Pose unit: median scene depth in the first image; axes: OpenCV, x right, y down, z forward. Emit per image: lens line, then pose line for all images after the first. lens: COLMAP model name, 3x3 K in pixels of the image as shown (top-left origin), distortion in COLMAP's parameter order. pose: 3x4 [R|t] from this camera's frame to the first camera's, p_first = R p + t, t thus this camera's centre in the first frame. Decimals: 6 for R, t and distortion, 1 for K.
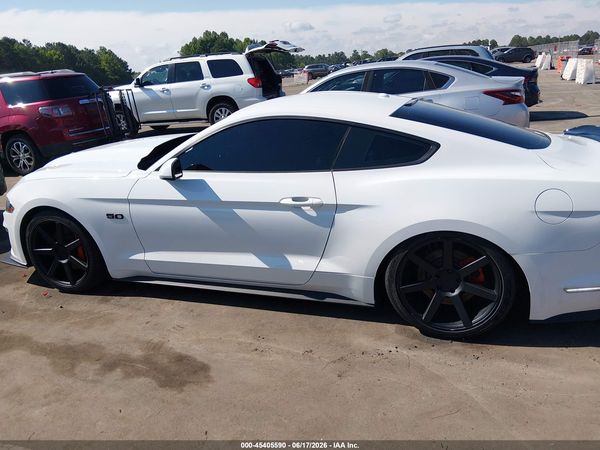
lens RADIAL K [[457.5, 0, 299.8], [0, 457.5, 215.9], [0, 0, 1]] dist [0.086279, -0.141141]
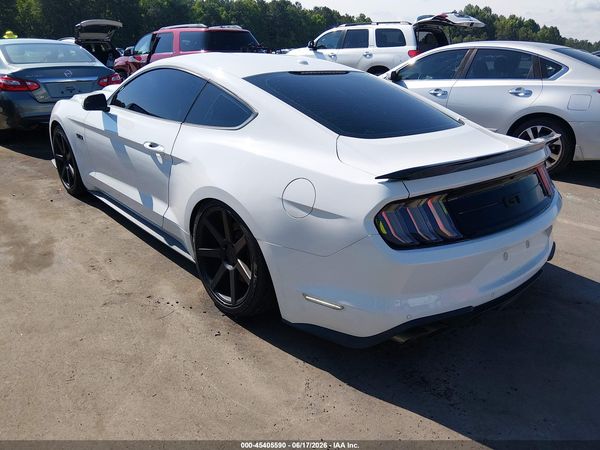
lens RADIAL K [[457.5, 0, 299.8], [0, 457.5, 215.9], [0, 0, 1]] dist [0.086279, -0.141141]
pose [[0.868301, 0.251399, -0.427612, 0.335823], [-0.228559, 0.967861, 0.104911, -0.028539], [0.440243, 0.006640, 0.897854, 0.079524]]
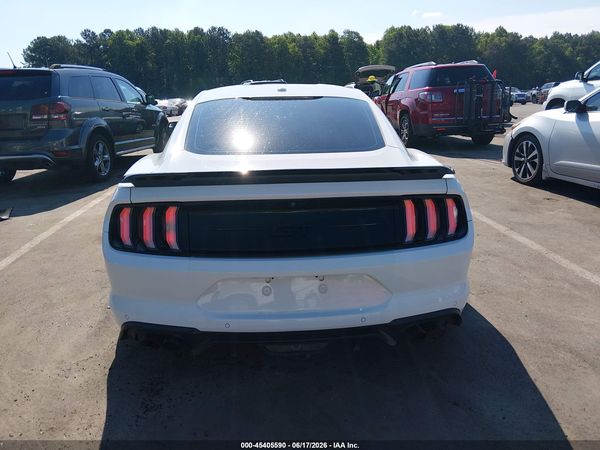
lens RADIAL K [[457.5, 0, 299.8], [0, 457.5, 215.9], [0, 0, 1]] dist [0.086279, -0.141141]
pose [[0.388978, 0.303736, -0.869736, 0.570615], [-0.288139, 0.936831, 0.198301, -0.106035], [0.875027, 0.173470, 0.451925, 0.314263]]
